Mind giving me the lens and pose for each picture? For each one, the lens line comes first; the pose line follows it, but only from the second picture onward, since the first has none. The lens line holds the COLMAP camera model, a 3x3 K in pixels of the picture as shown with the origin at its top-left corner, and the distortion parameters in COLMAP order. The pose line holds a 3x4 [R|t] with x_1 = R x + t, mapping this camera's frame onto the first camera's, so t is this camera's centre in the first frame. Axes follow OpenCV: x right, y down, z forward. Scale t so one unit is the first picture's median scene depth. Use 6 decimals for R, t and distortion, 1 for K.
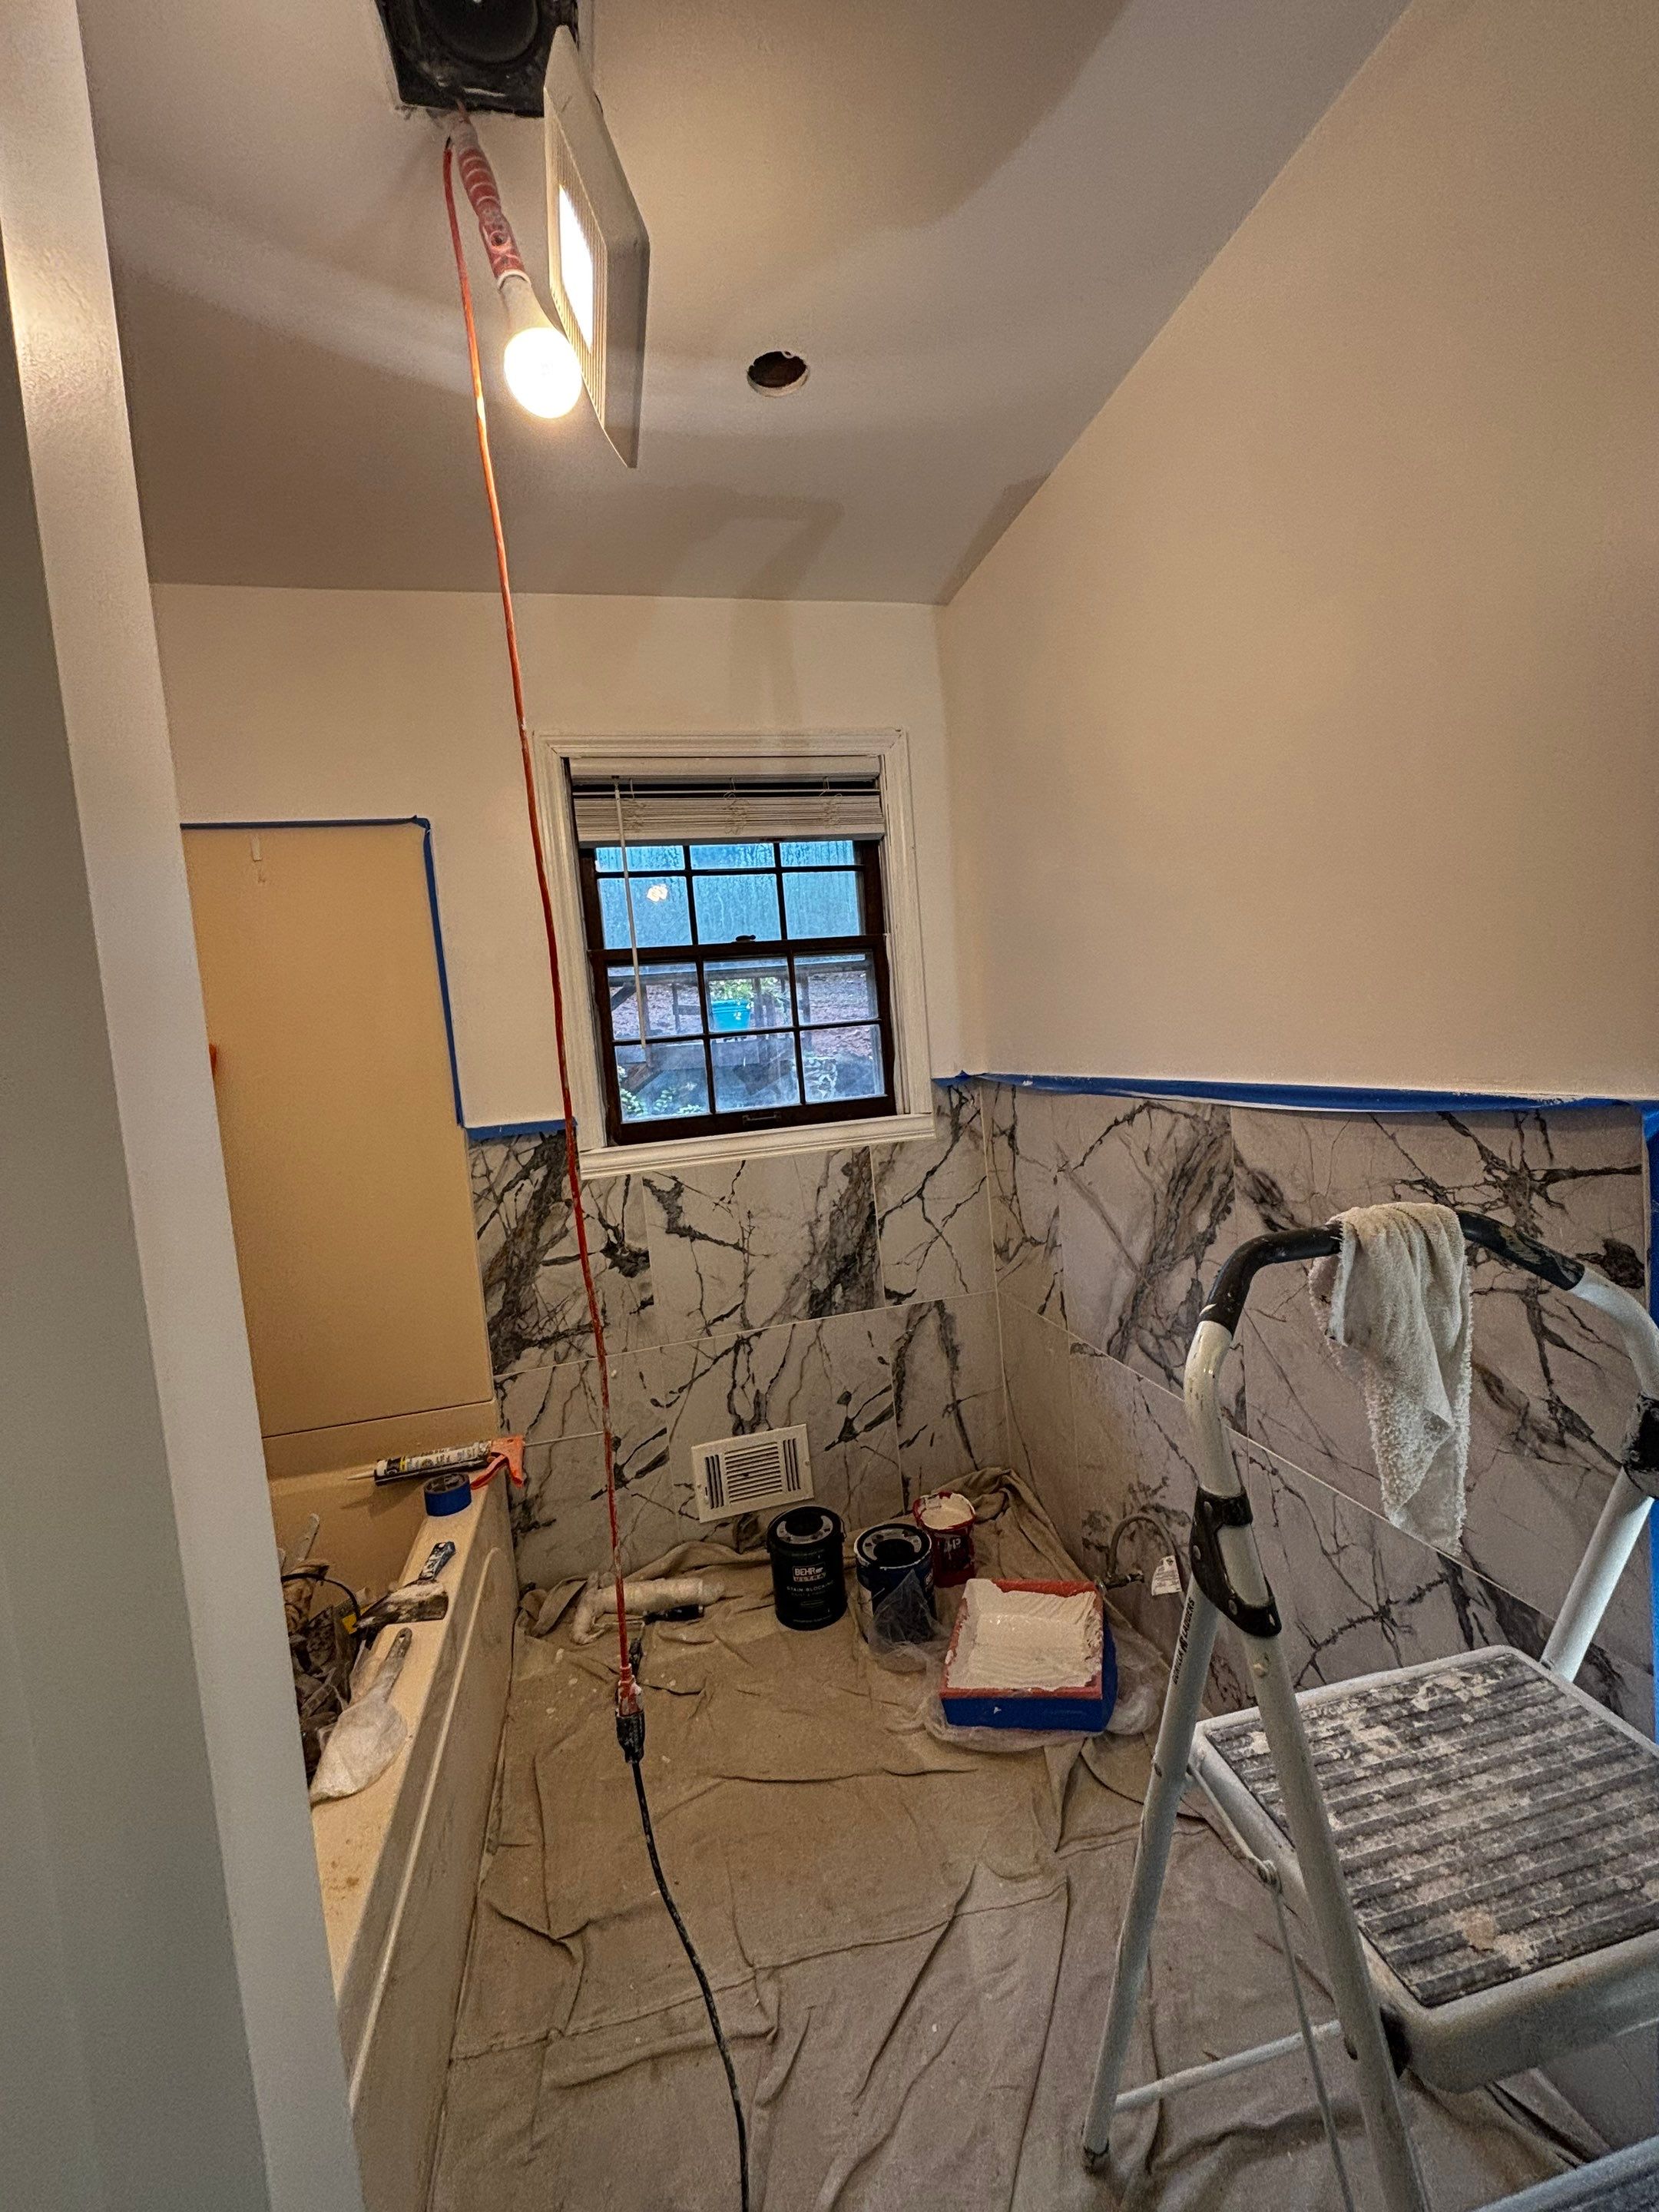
lens RADIAL K [[877.1, 0, 833.2], [0, 877.1, 1106.5], [0, 0, 1]] dist [-0.000856, -0.000449]
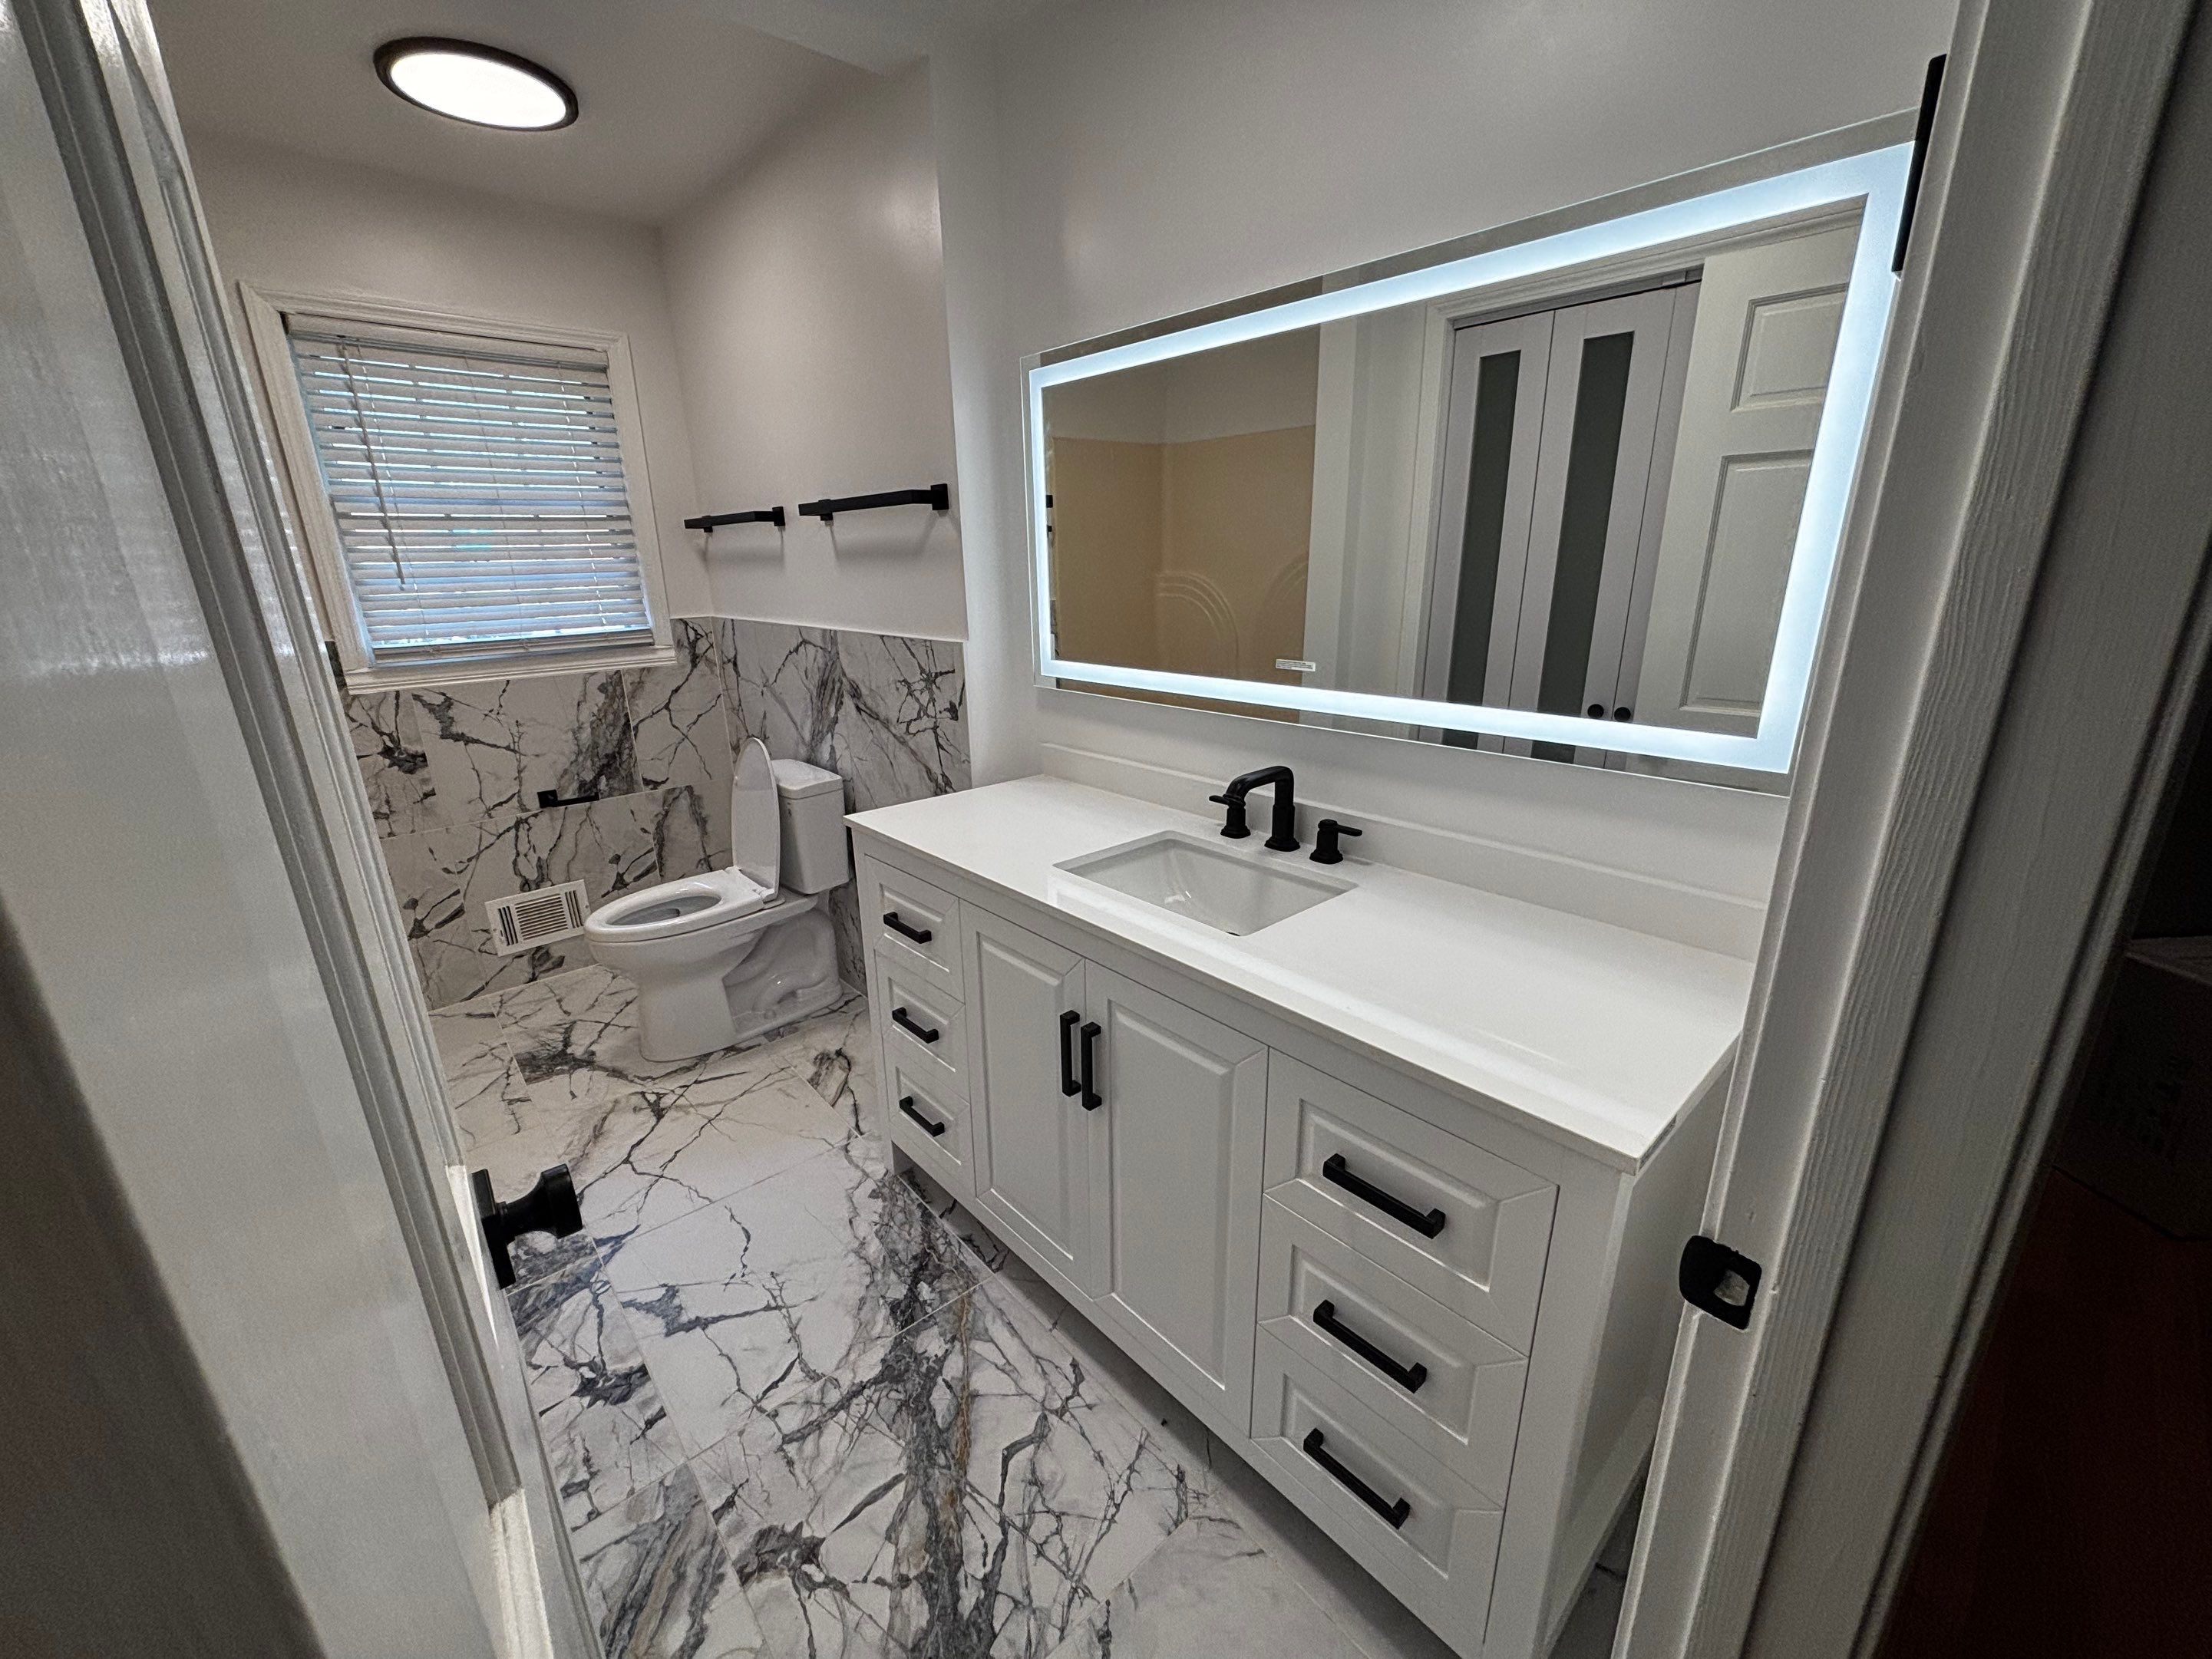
lens RADIAL K [[892.8, 0, 1096.3], [0, 892.8, 824.4], [0, 0, 1]] dist [0.000101, 0.000635]
pose [[0.884772, -0.073427, 0.460203, 0.044361], [-0.017386, 0.981621, 0.190048, 0.006433], [-0.465699, -0.176150, 0.867234, -0.595200]]
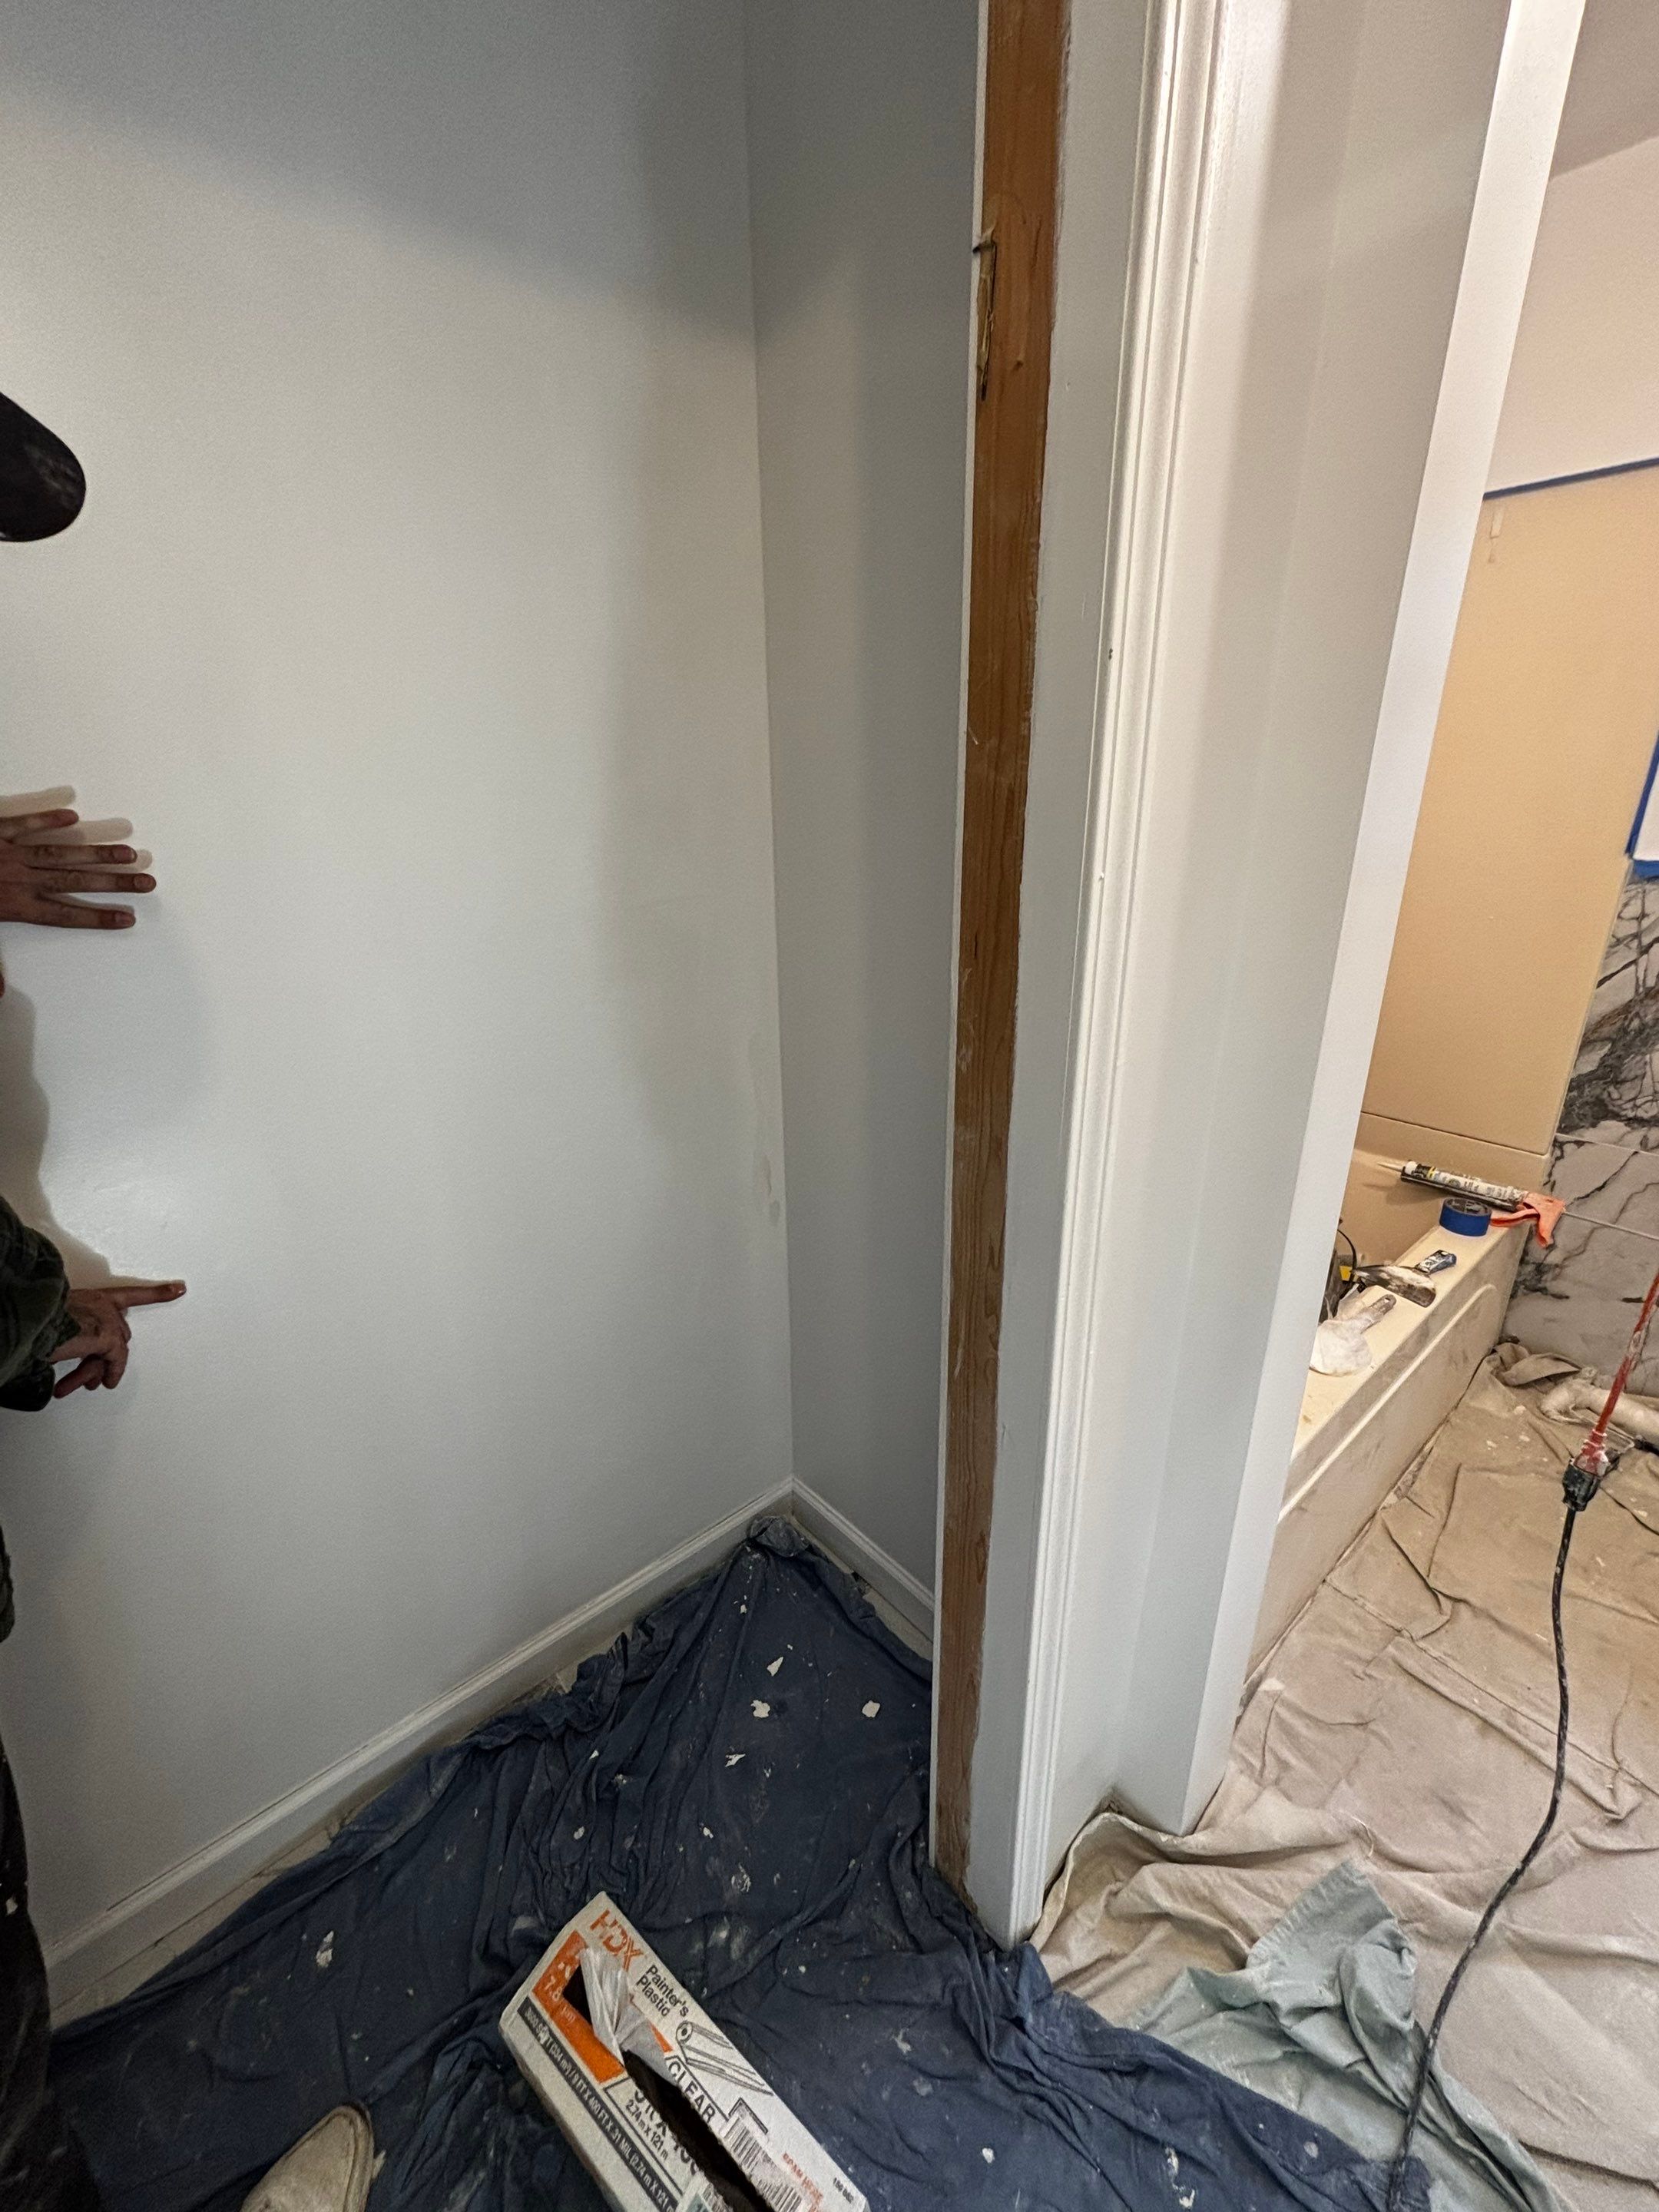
lens RADIAL K [[877.1, 0, 833.2], [0, 877.1, 1106.5], [0, 0, 1]] dist [-0.000856, -0.000449]
pose [[0.440151, 0.374485, -0.816105, 0.029535], [-0.086365, 0.922323, 0.376645, -0.007431], [0.893761, -0.095298, 0.438304, -0.106465]]
